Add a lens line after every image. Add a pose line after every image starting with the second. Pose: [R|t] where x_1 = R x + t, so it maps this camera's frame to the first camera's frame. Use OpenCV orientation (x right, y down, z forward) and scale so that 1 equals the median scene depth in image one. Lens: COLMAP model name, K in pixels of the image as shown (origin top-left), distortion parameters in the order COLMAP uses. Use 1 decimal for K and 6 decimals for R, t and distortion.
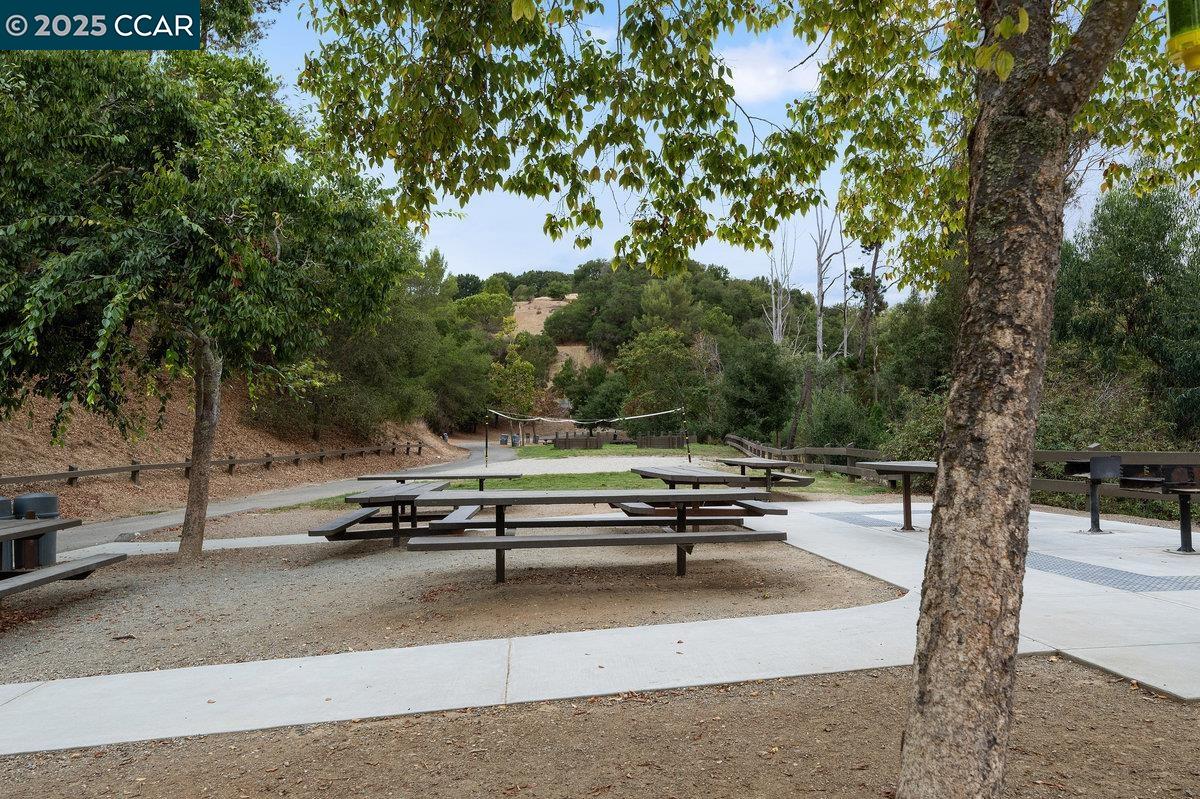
lens RADIAL K [[895.9, 0, 600.0], [0, 895.9, 399.5], [0, 0, 1]] dist [0.000066, 0.000044]
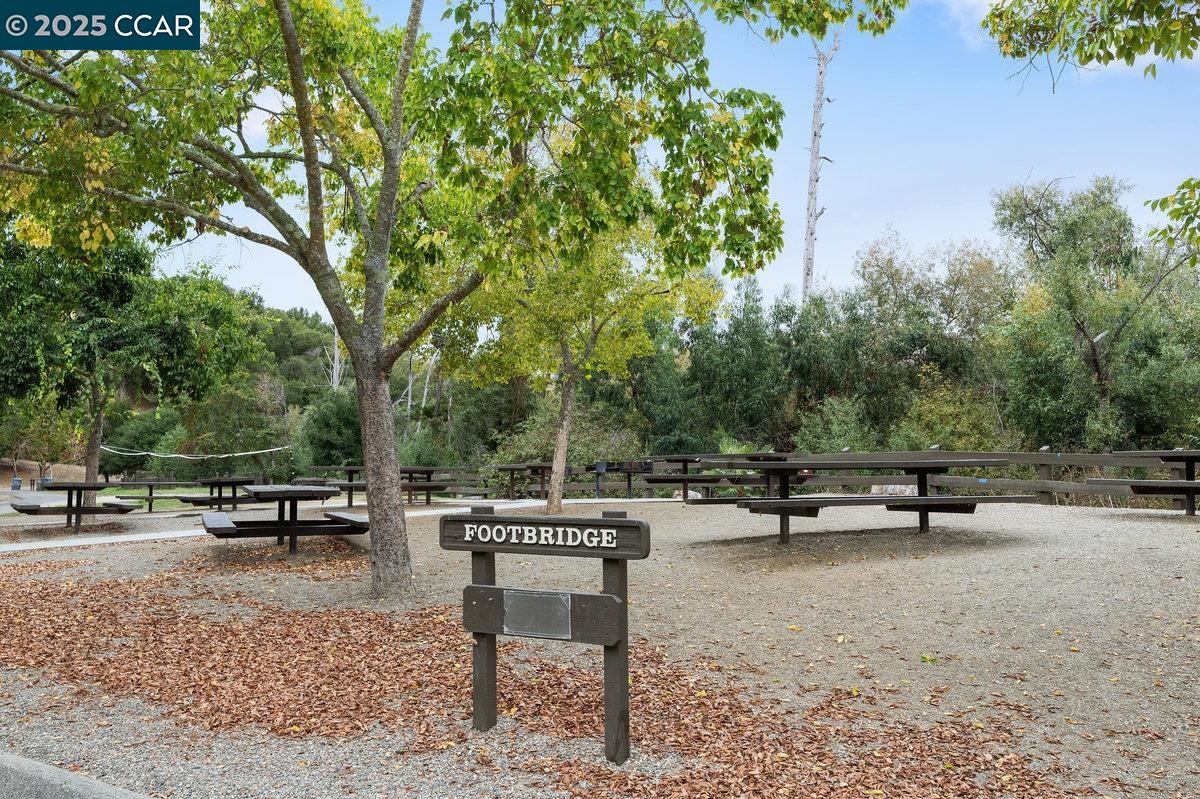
lens RADIAL K [[1051.4, 0, 600.0], [0, 1051.4, 399.5], [0, 0, 1]] dist [0.000690, 0.000081]
pose [[0.890652, 0.042935, 0.452654, -0.035655], [-0.020534, 0.998314, -0.054288, 0.003254], [-0.454222, 0.039057, 0.890032, -0.075935]]
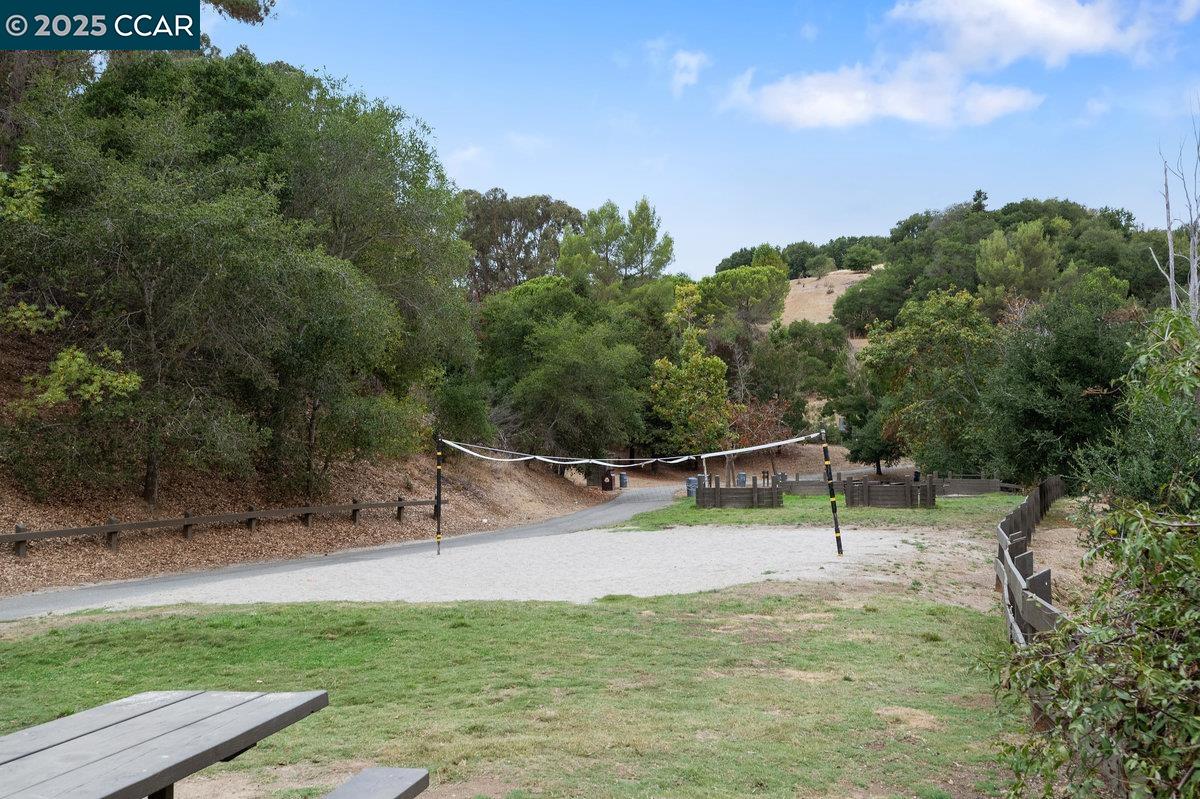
lens RADIAL K [[1200.8, 0, 600.0], [0, 1200.8, 399.5], [0, 0, 1]] dist [0.008442, 0.001629]
pose [[0.957119, -0.018407, -0.289111, 0.036226], [0.013555, 0.999732, -0.018775, 0.000608], [0.289379, 0.014051, 0.957112, 0.090513]]
